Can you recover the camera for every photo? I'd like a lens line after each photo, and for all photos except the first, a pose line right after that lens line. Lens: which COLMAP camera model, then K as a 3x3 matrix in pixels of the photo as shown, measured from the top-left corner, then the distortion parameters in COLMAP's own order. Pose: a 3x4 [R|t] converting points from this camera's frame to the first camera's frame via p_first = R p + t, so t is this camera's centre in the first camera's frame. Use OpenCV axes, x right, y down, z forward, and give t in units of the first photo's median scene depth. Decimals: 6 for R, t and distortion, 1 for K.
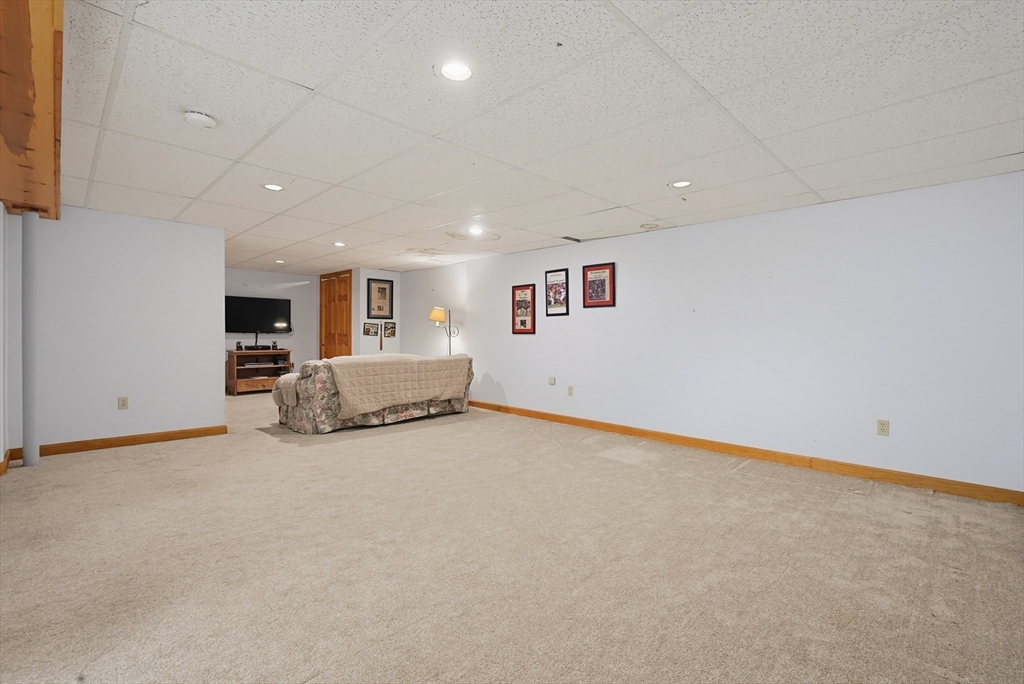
lens RADIAL K [[439.3, 0, 522.2], [0, 439.3, 337.1], [0, 0, 1]] dist [0.000021, 0.000018]
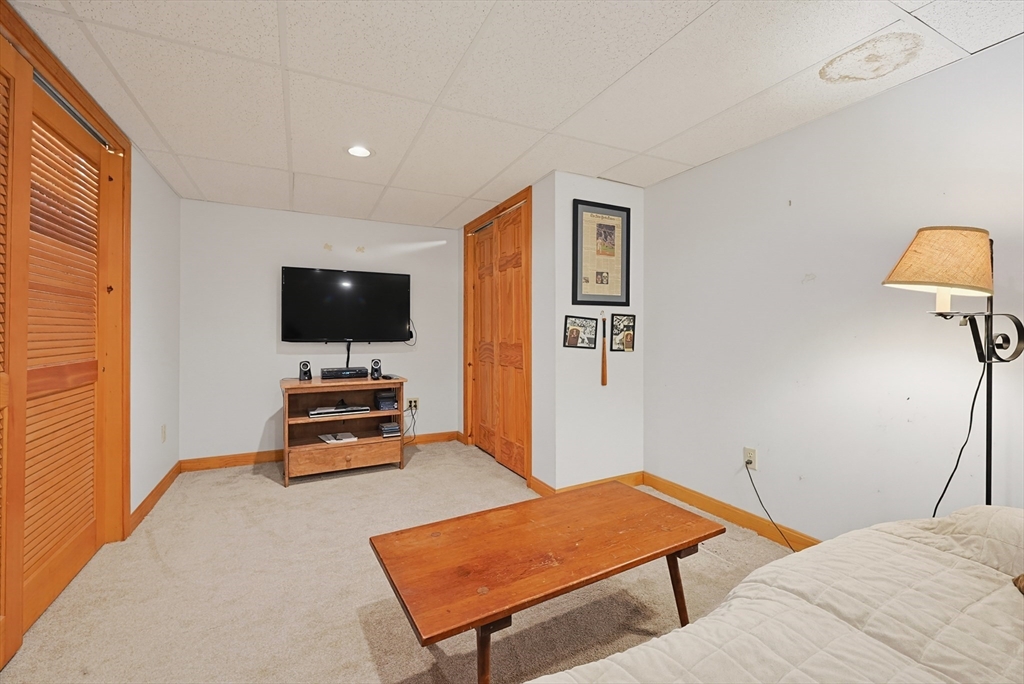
lens RADIAL K [[439.3, 0, 522.2], [0, 439.3, 337.1], [0, 0, 1]] dist [0.000021, 0.000018]
pose [[0.948809, -0.007189, -0.315770, -0.266115], [0.004359, 0.999944, -0.009668, -0.009745], [0.315822, 0.007796, 0.948787, 0.605762]]
